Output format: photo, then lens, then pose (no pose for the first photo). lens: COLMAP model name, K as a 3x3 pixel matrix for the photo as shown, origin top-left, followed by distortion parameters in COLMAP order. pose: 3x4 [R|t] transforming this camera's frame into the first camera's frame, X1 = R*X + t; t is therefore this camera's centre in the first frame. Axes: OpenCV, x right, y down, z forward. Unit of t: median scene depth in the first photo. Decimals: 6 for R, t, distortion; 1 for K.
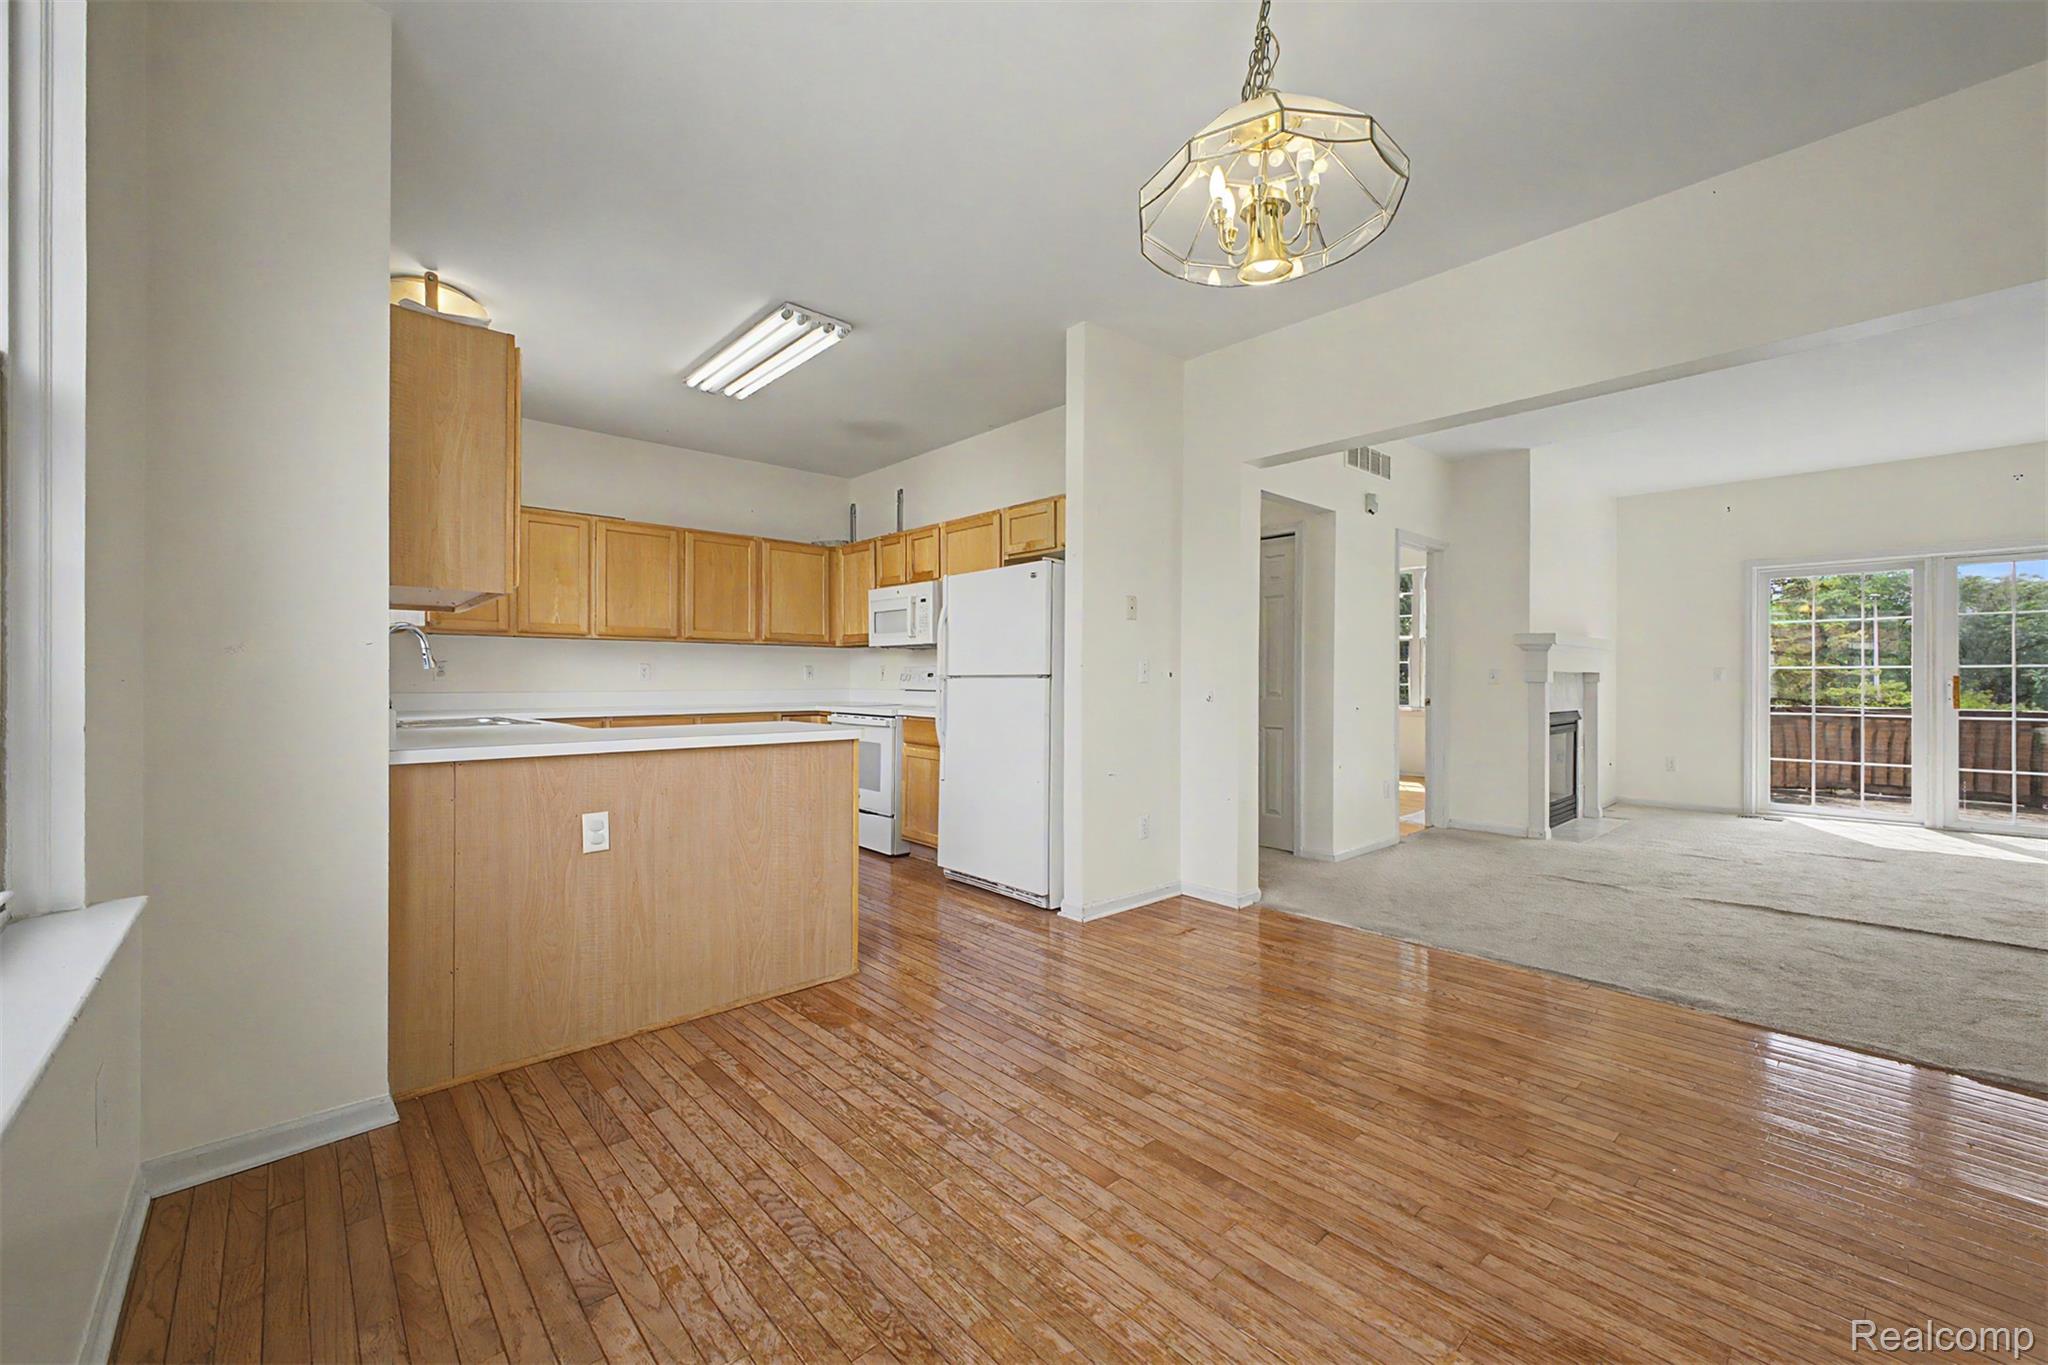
lens RADIAL K [[821.9, 0, 1027.8], [0, 821.9, 684.3], [0, 0, 1]] dist [0.023624, -0.004654]
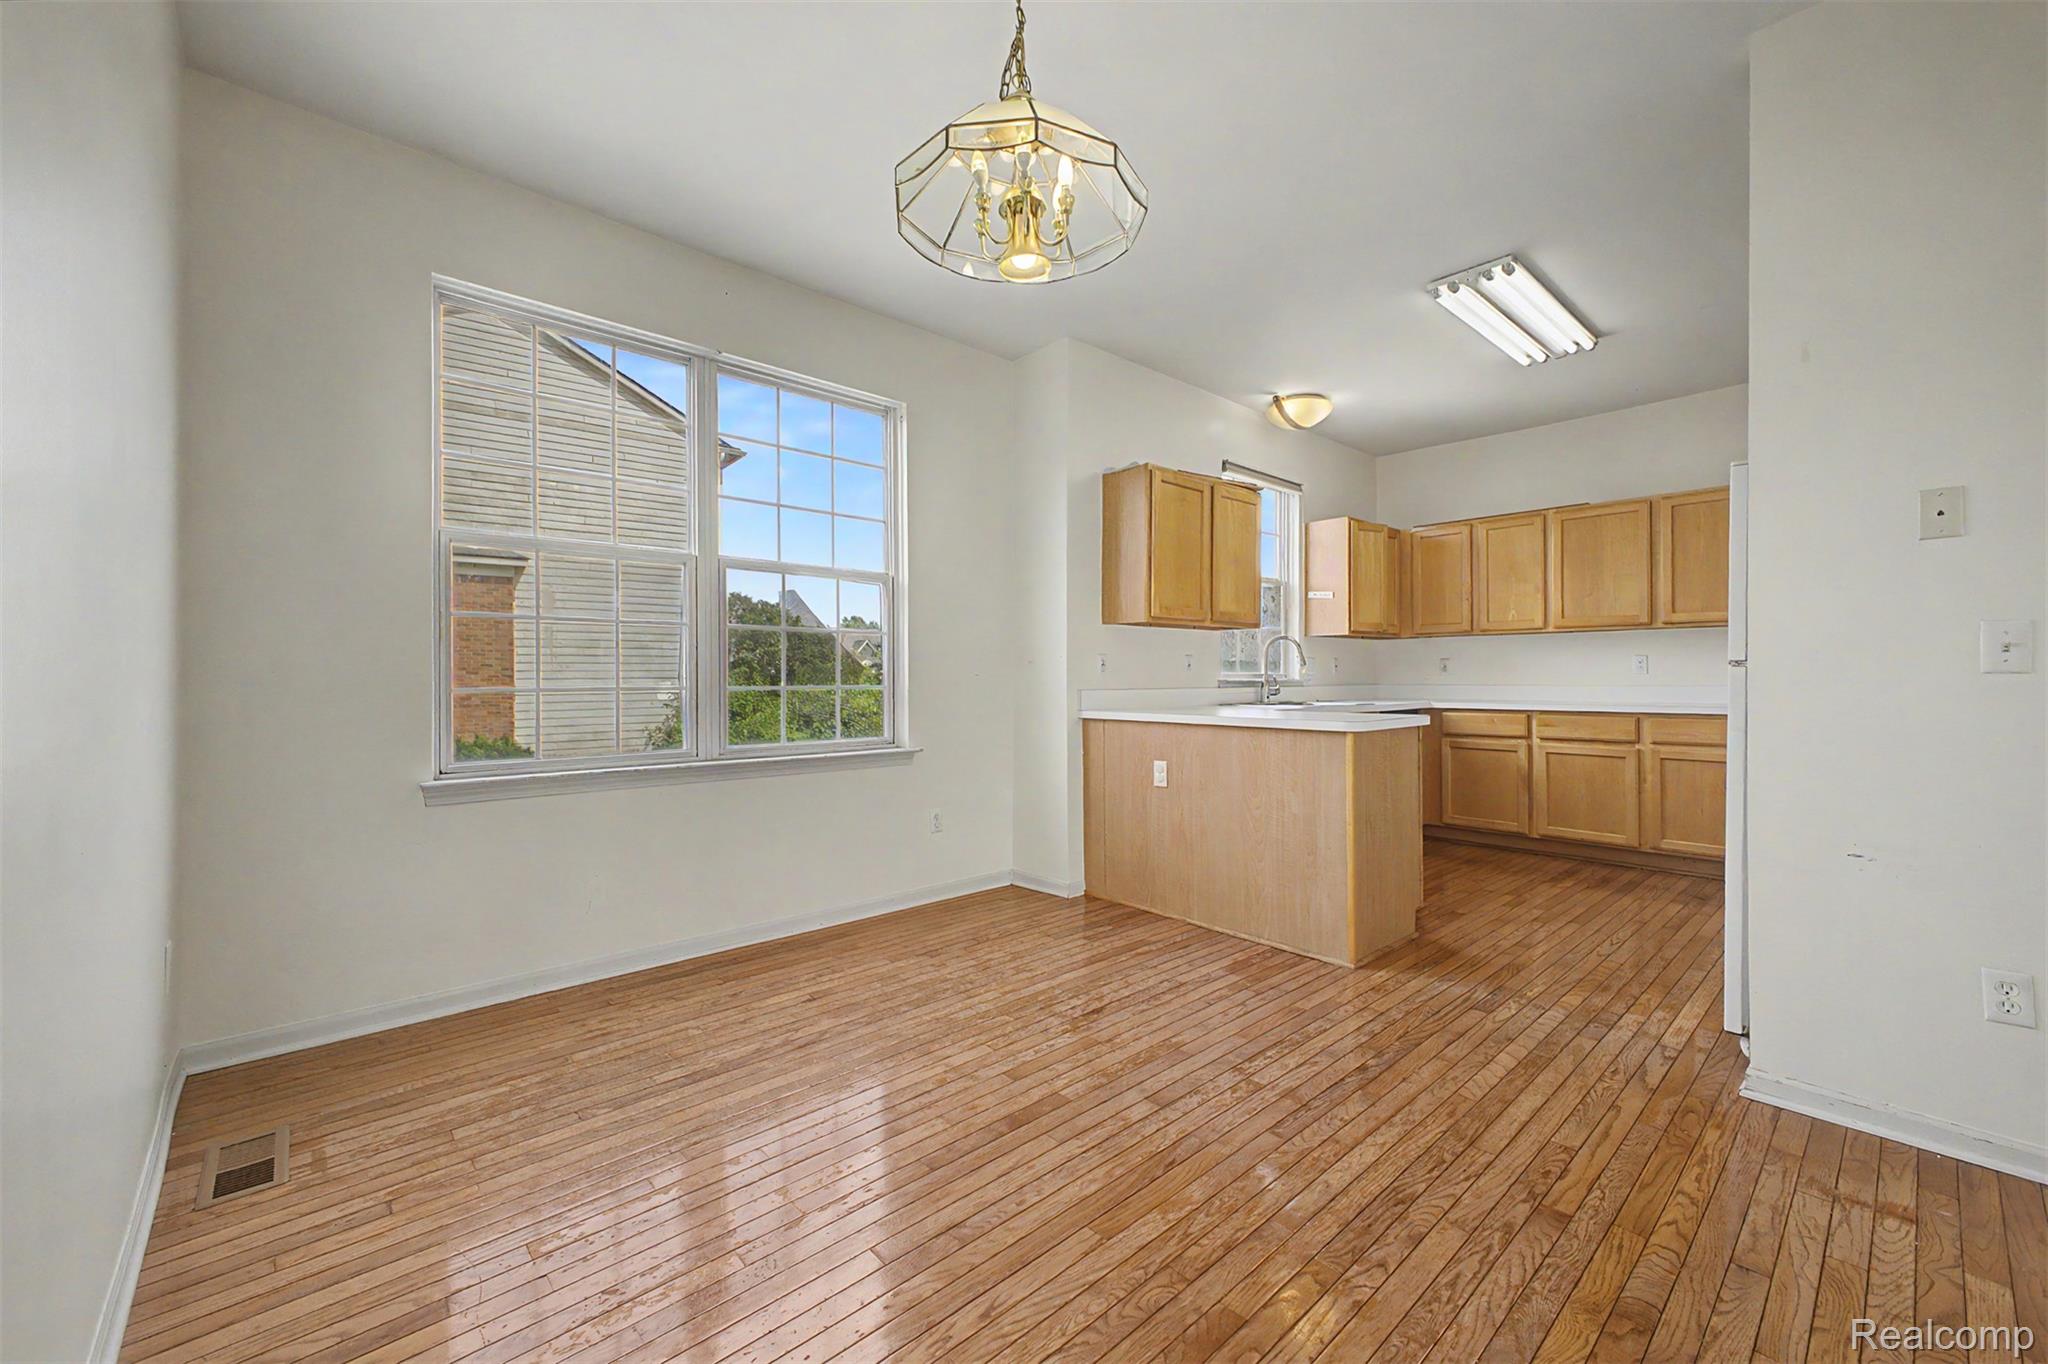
lens RADIAL K [[821.9, 0, 1012.3], [0, 821.9, 674.2], [0, 0, 1]] dist [0.023624, -0.004654]
pose [[-0.030843, -0.005639, -0.999508, 0.648956], [-0.001614, 0.999983, -0.005592, 0.002956], [0.999523, 0.001440, -0.030852, 0.505214]]
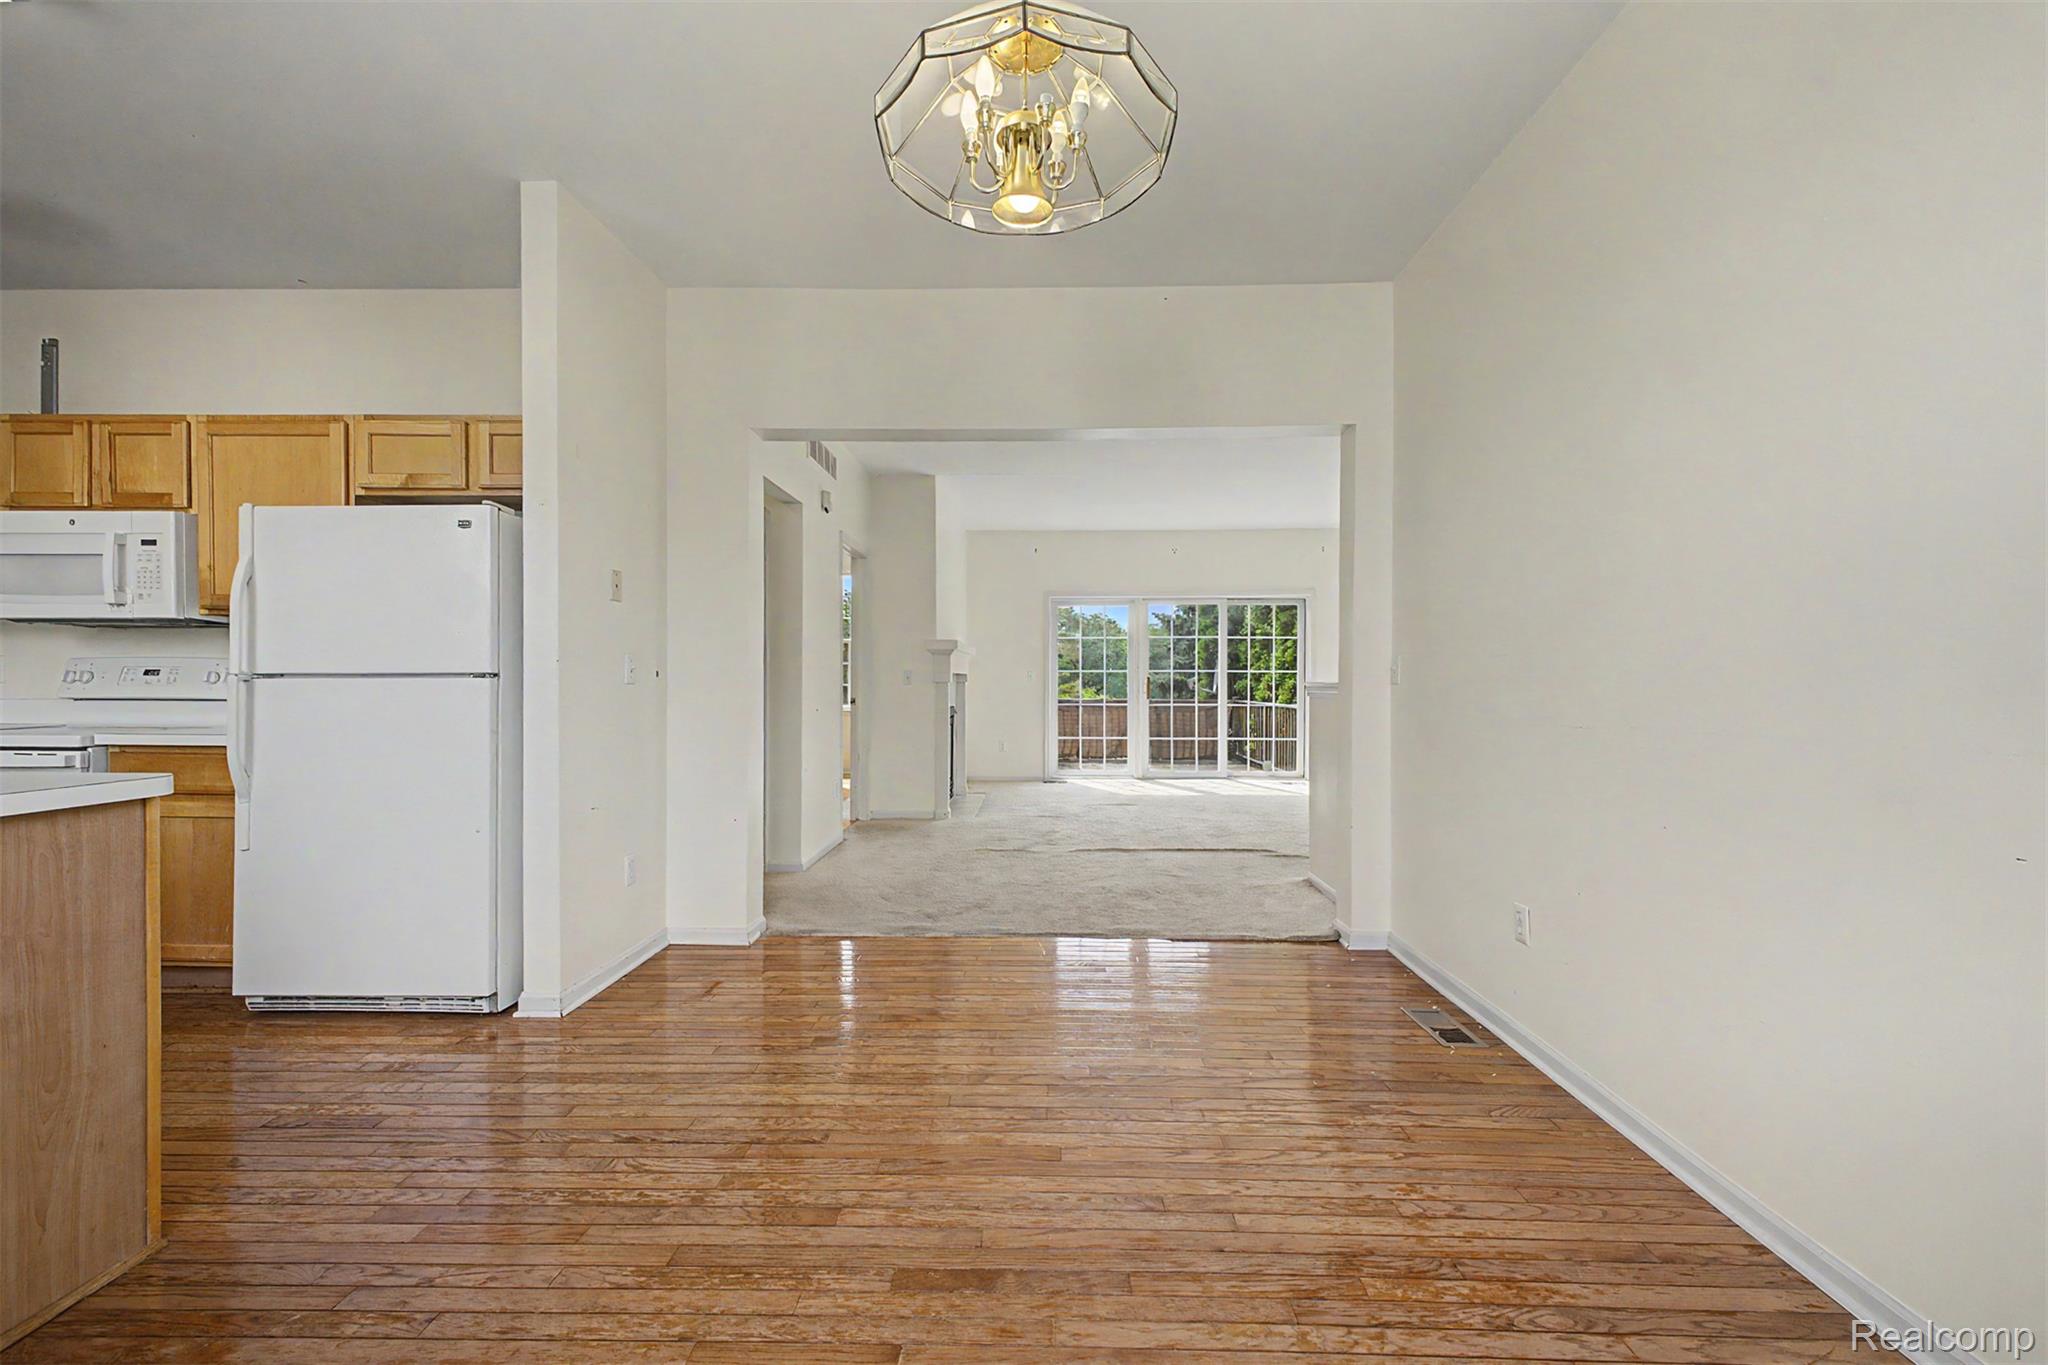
lens RADIAL K [[821.9, 0, 1038.2], [0, 821.9, 689.0], [0, 0, 1]] dist [0.023624, -0.004654]
pose [[0.689605, -0.009558, 0.724123, -0.166662], [0.005604, 0.999953, 0.007862, -0.001210], [-0.724164, -0.001364, 0.689626, 0.192130]]
